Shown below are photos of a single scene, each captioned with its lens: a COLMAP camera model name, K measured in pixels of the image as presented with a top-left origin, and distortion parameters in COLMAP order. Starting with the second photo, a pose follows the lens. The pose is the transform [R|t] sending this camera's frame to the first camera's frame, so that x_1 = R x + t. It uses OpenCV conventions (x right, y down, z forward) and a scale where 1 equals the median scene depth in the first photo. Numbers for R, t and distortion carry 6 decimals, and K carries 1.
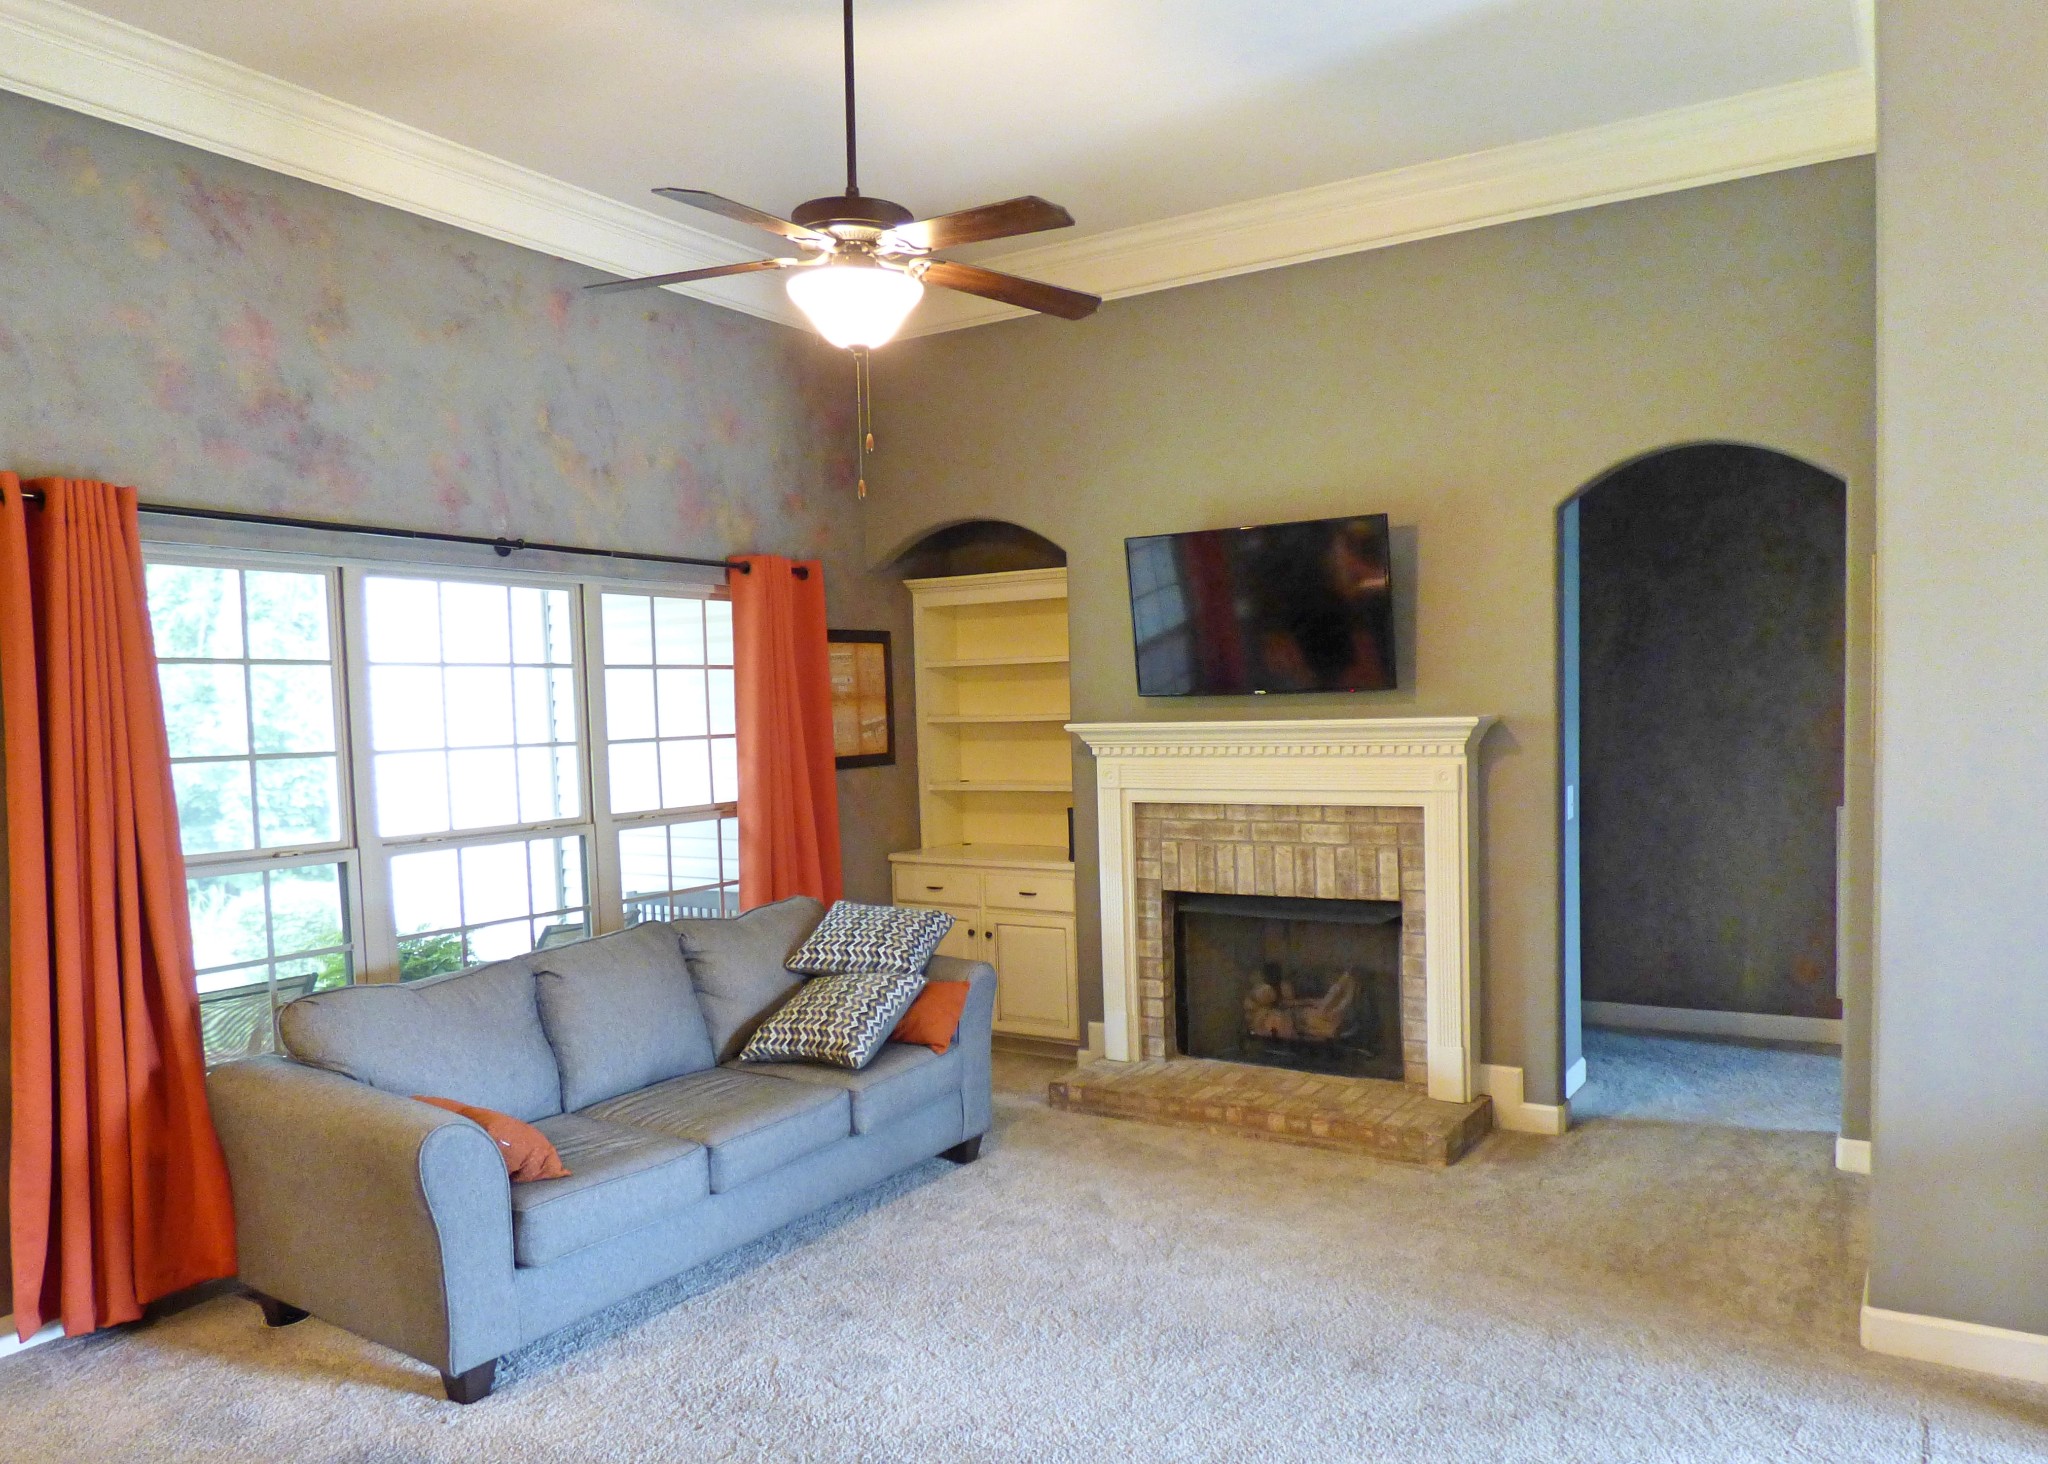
lens RADIAL K [[1440.2, 0, 1024.9], [0, 1440.2, 809.0], [0, 0, 1]] dist [-0.032377, 0.001977]
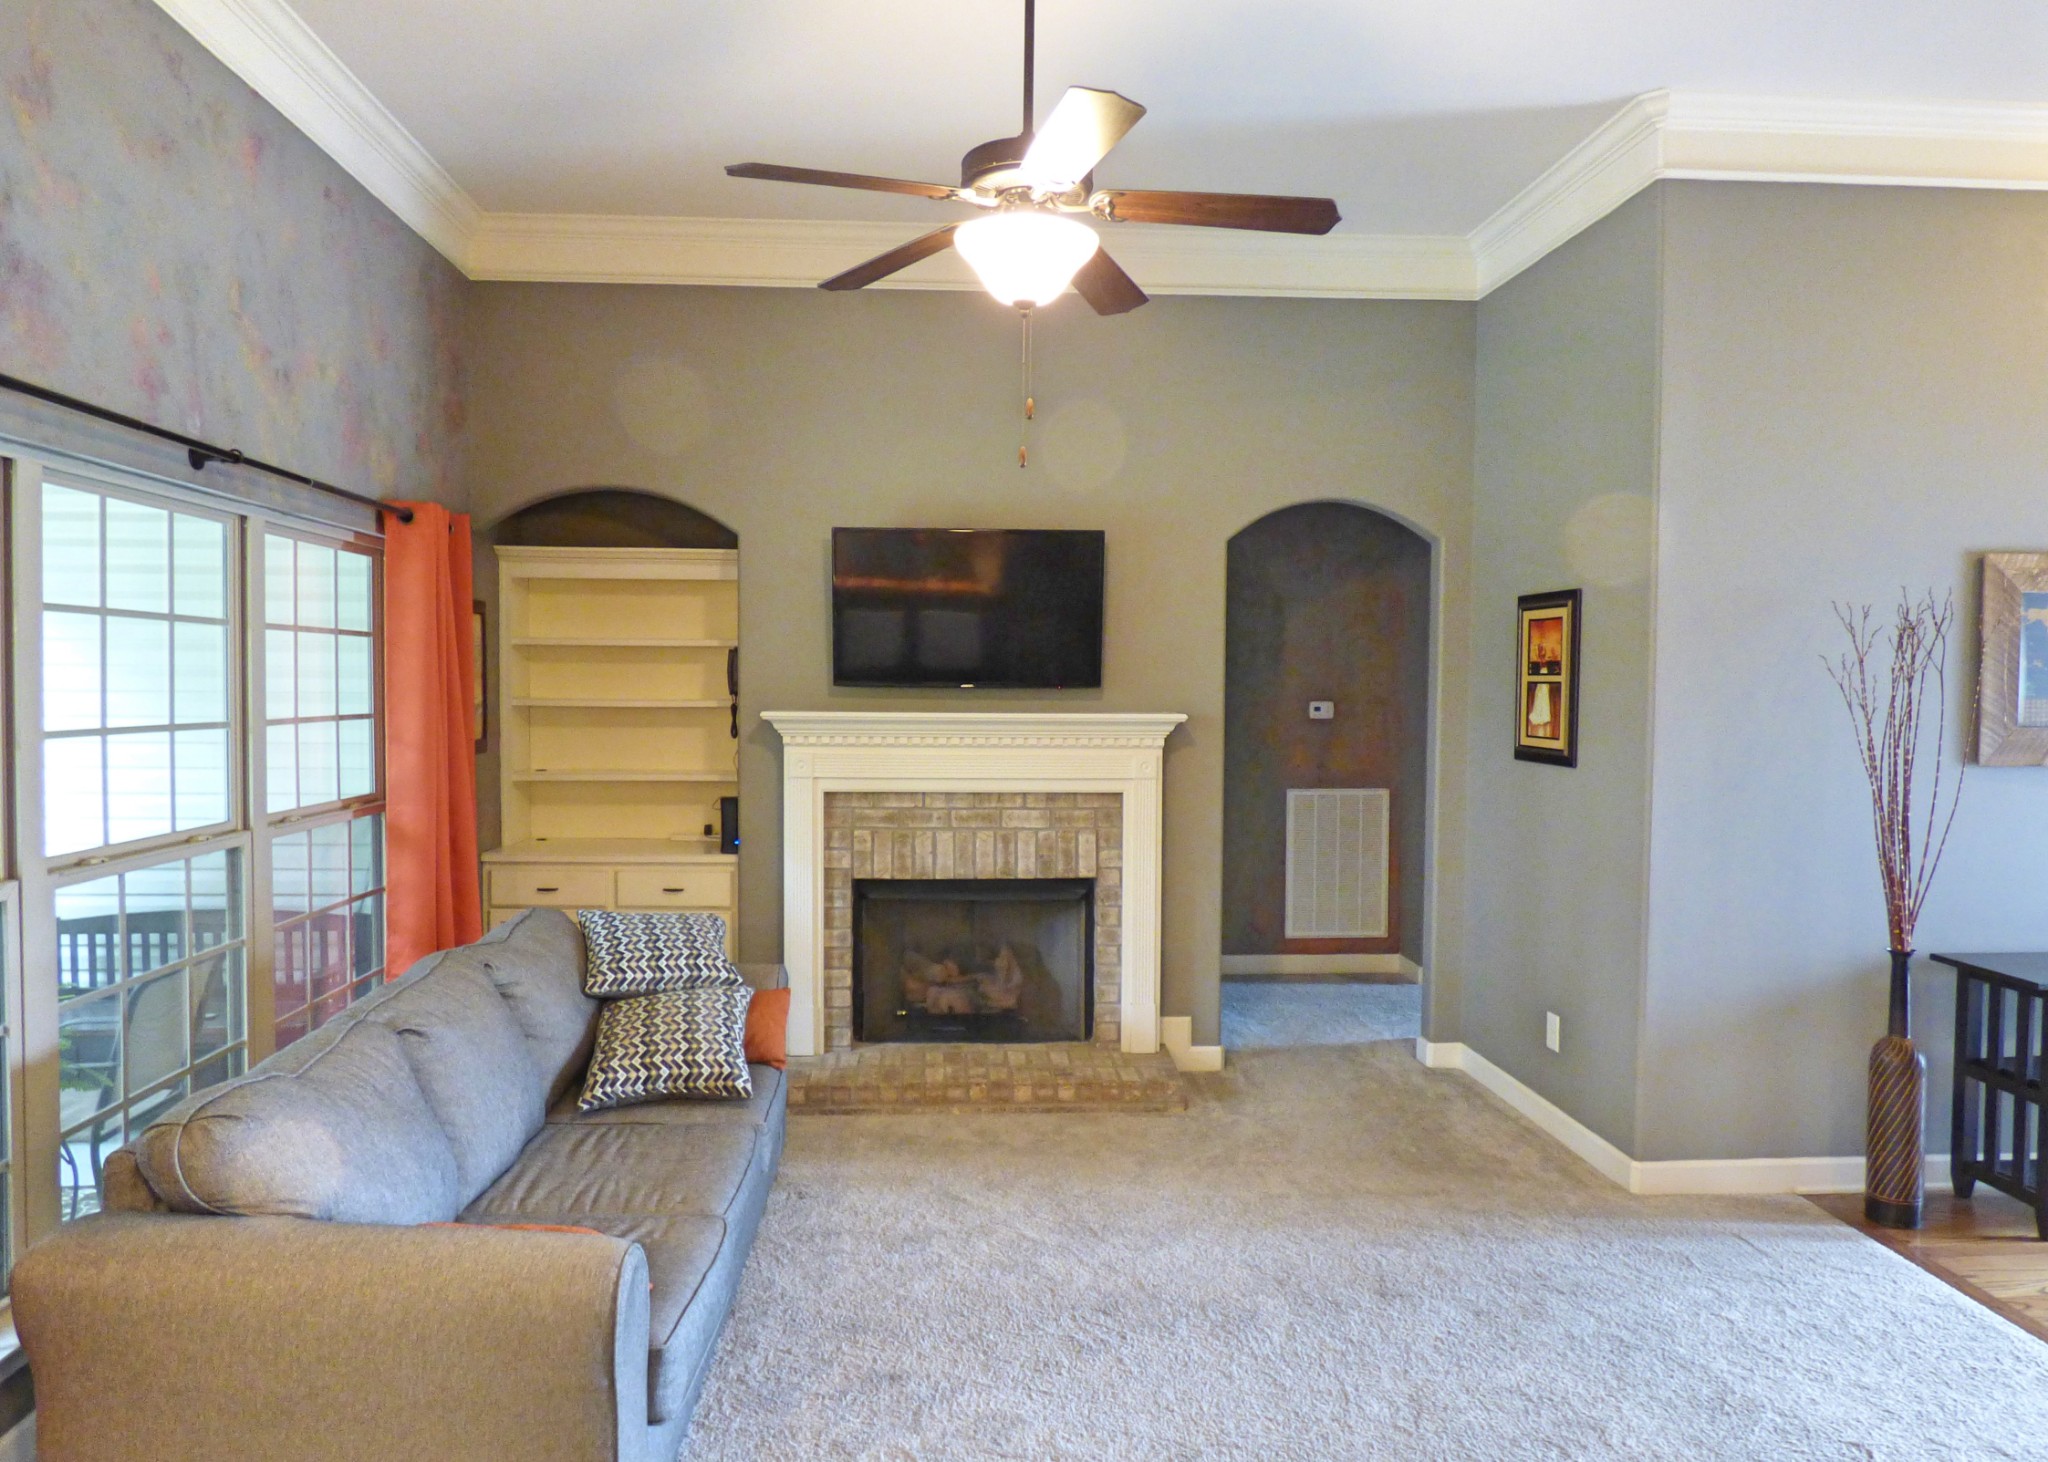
lens RADIAL K [[1317.0, 0, 1024.0], [0, 1317.0, 731.0], [0, 0, 1]] dist [-0.021730, -0.002162]
pose [[0.812593, 0.013245, 0.582680, -0.371966], [0.012456, 0.999119, -0.040081, -0.009075], [-0.582698, 0.039828, 0.811712, 0.195140]]
